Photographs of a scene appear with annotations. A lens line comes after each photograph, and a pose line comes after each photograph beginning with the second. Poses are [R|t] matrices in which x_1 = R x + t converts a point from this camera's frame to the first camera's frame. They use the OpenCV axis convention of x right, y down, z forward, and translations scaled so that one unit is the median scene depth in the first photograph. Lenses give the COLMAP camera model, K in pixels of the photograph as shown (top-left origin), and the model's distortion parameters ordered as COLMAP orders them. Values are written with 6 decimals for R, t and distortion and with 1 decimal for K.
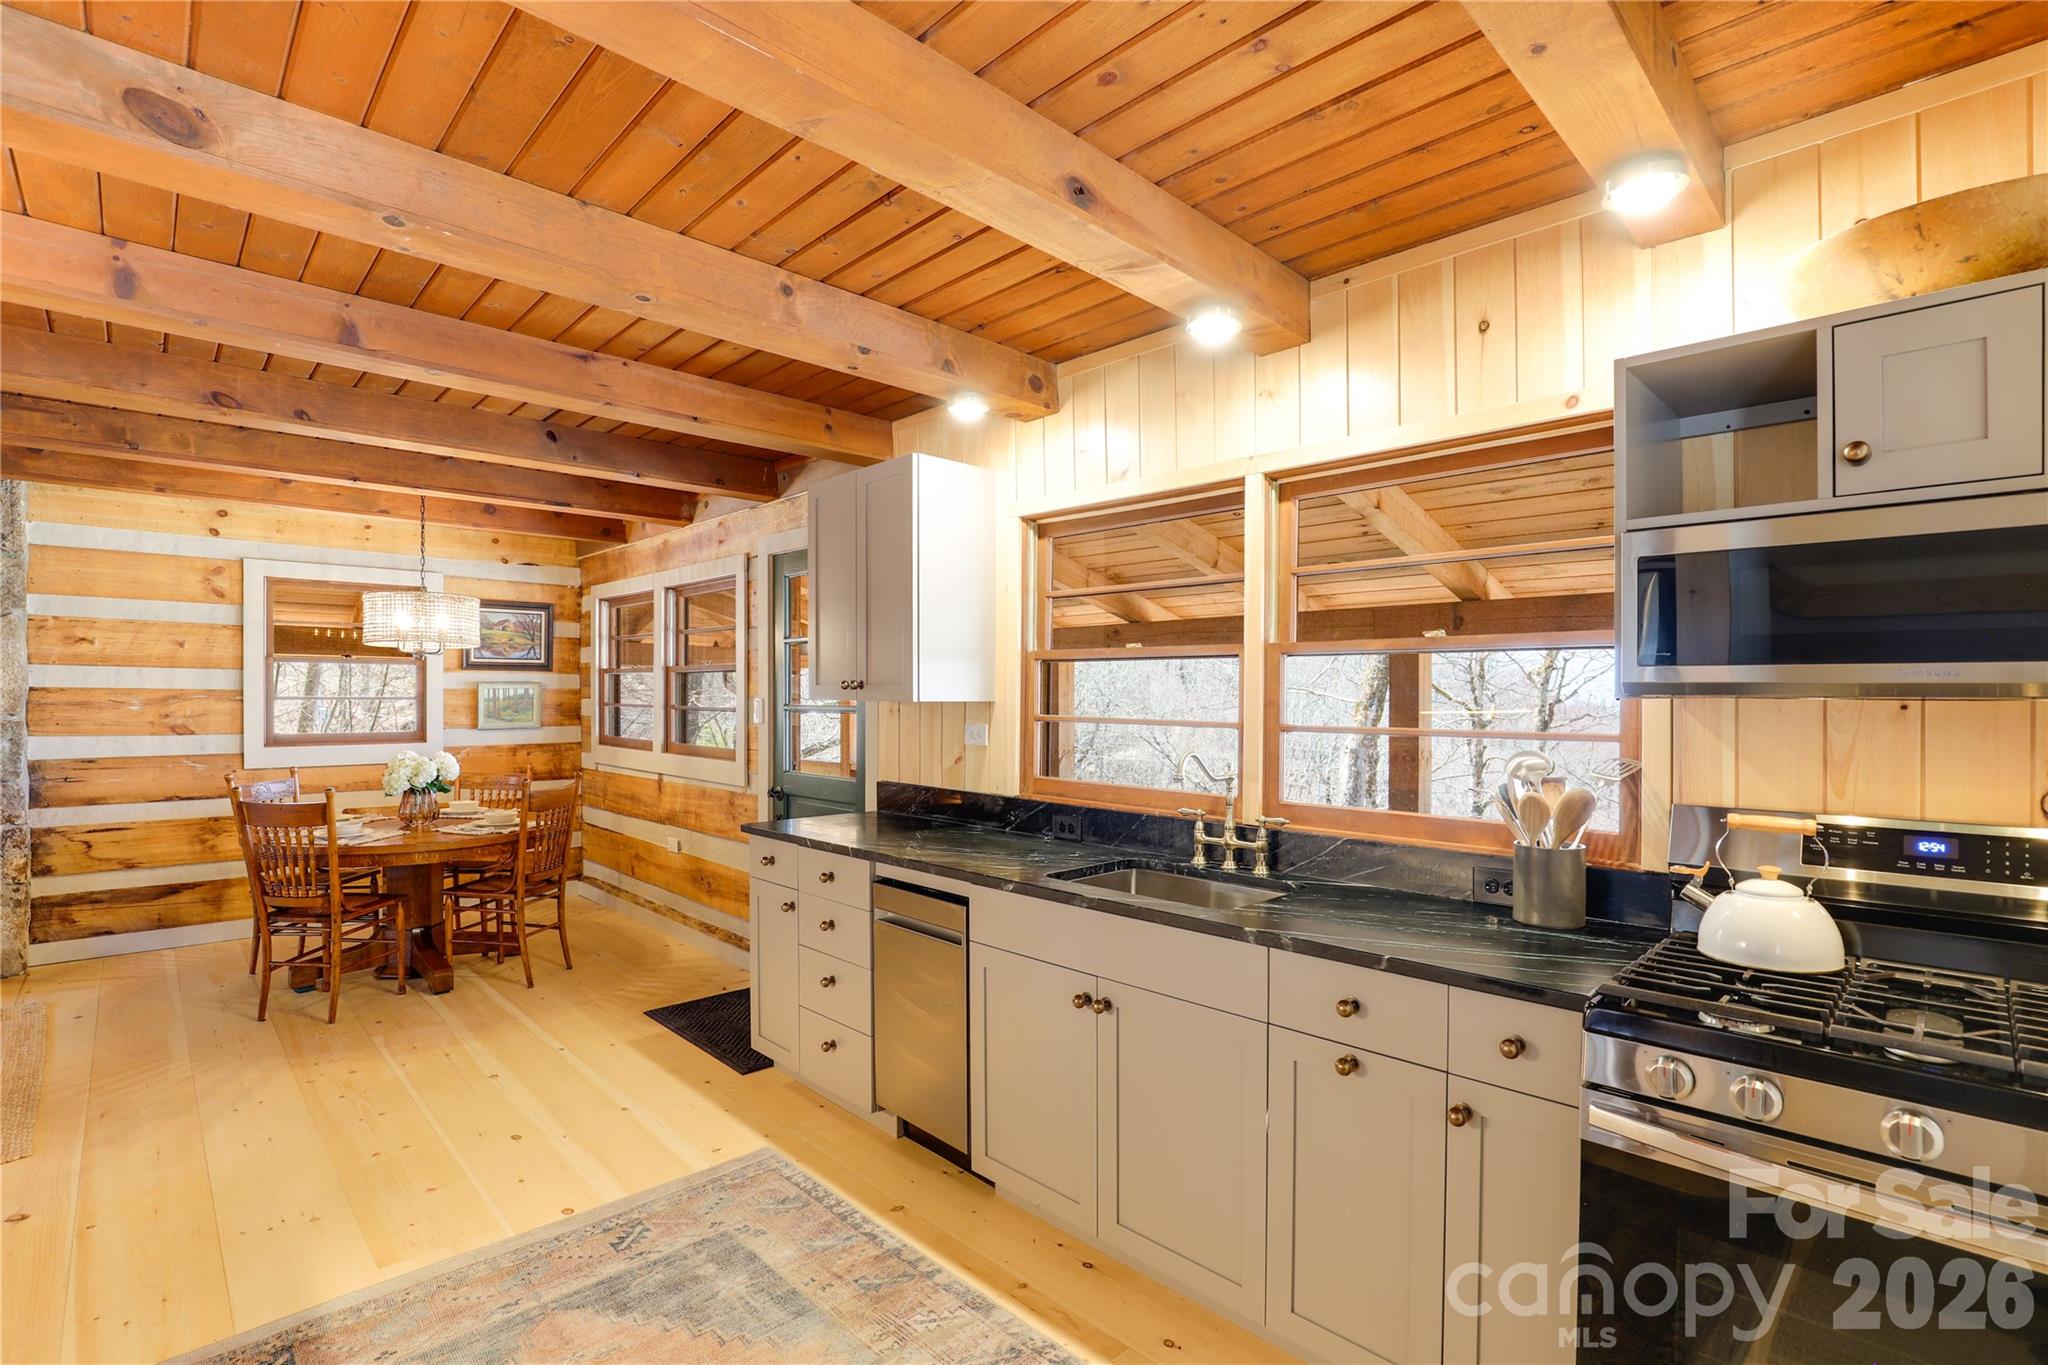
lens RADIAL K [[944.8, 0, 1016.5], [0, 944.8, 690.8], [0, 0, 1]] dist [-0.038569, 0.006531]
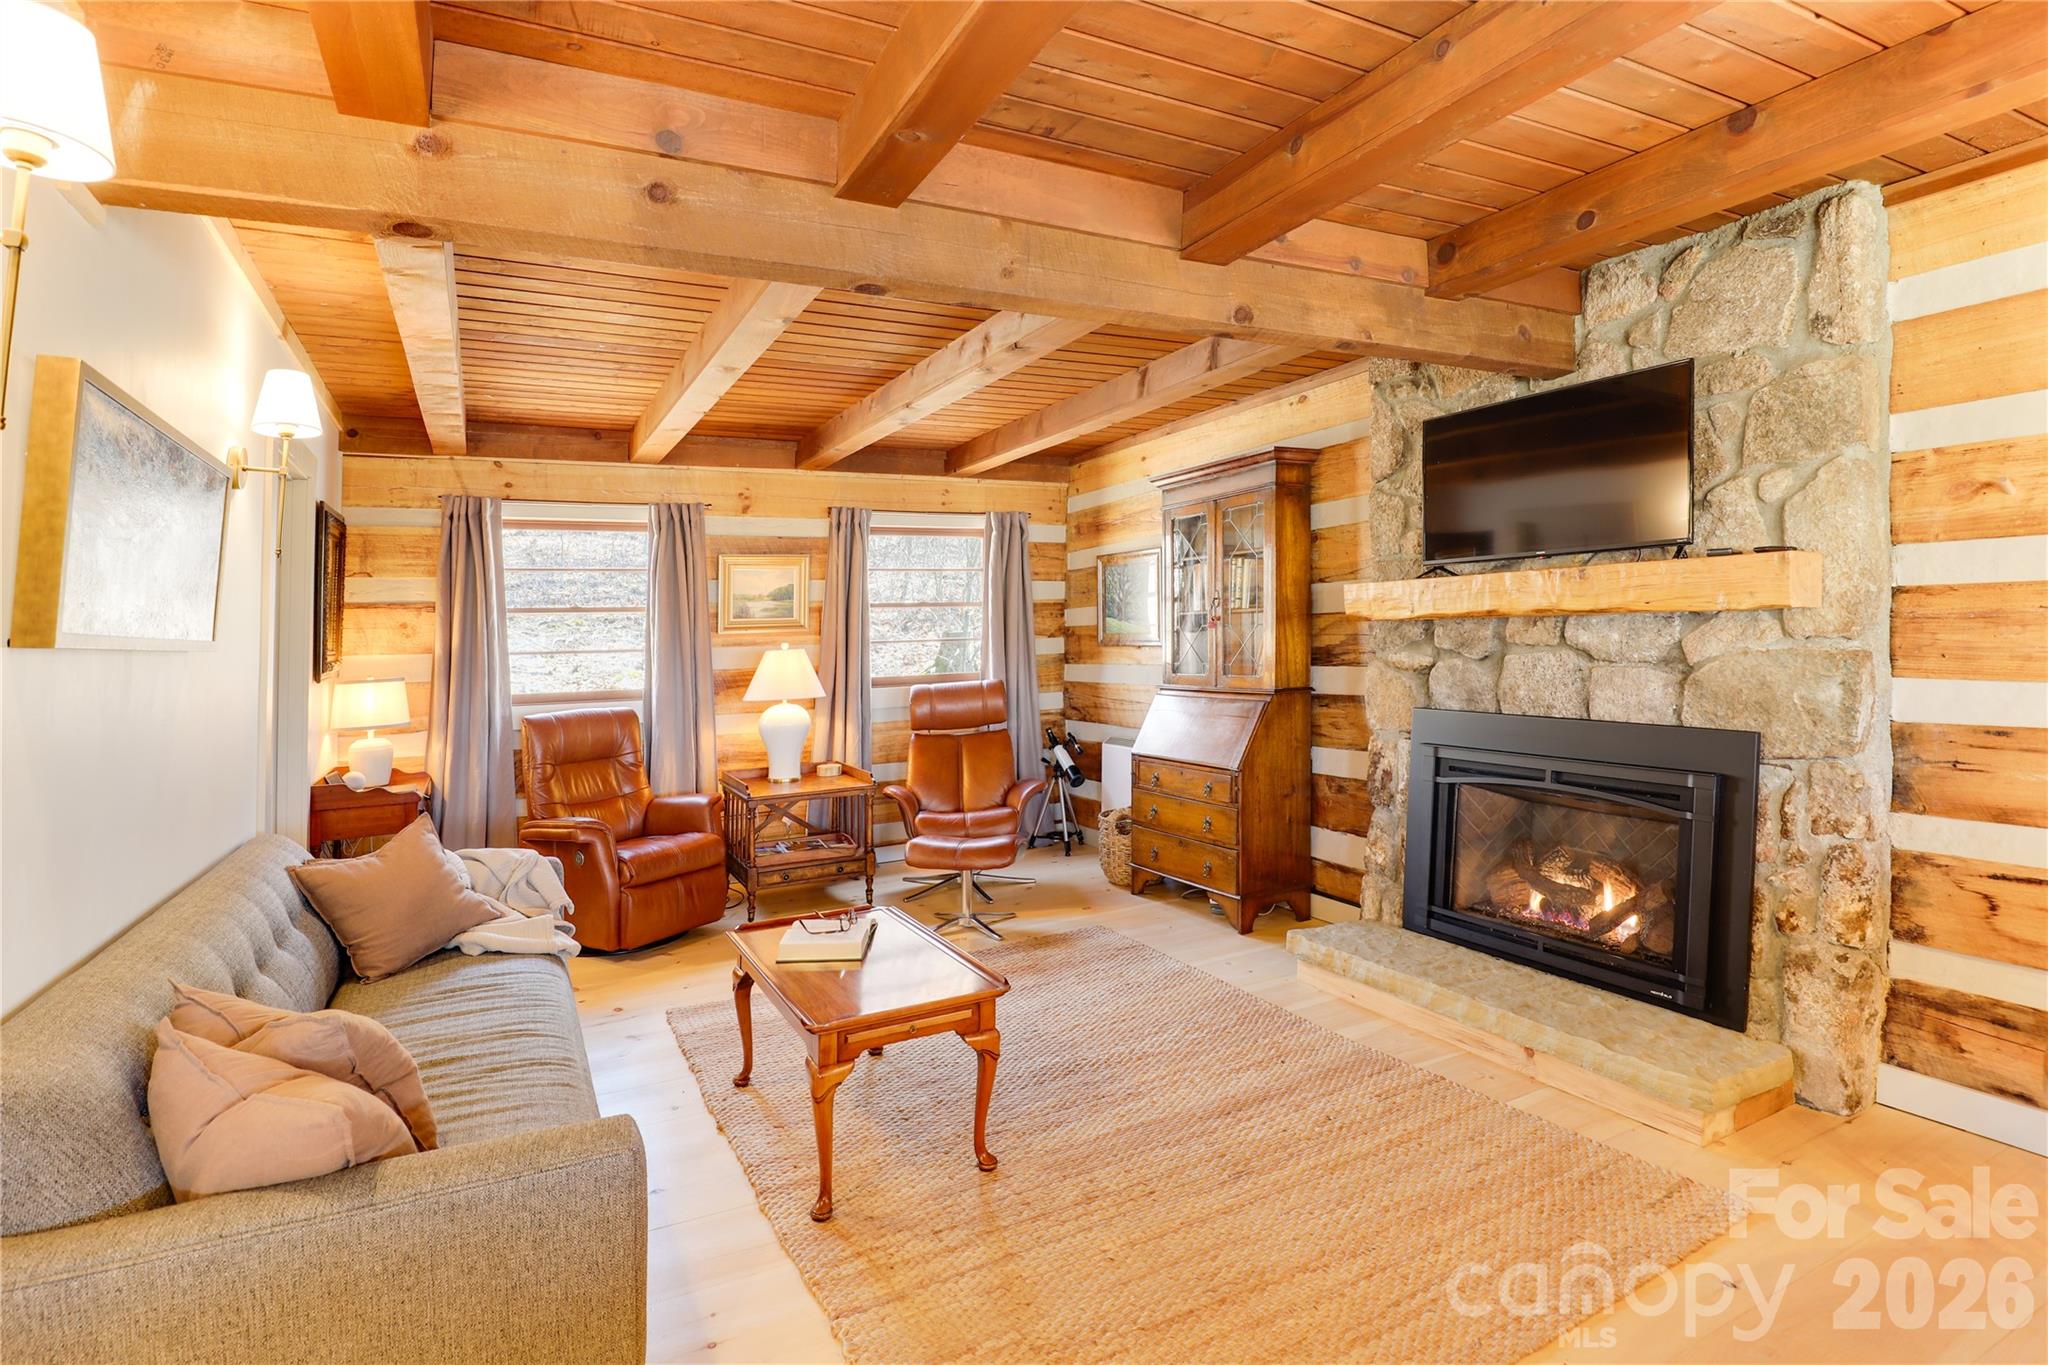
lens RADIAL K [[1048.3, 0, 1004.0], [0, 1048.3, 650.1], [0, 0, 1]] dist [-0.028806, 0.006436]
pose [[-0.284098, 0.015551, -0.958669, -0.332884], [0.032736, 0.999443, 0.006511, 0.011235], [0.958236, -0.029533, -0.284449, 0.645204]]
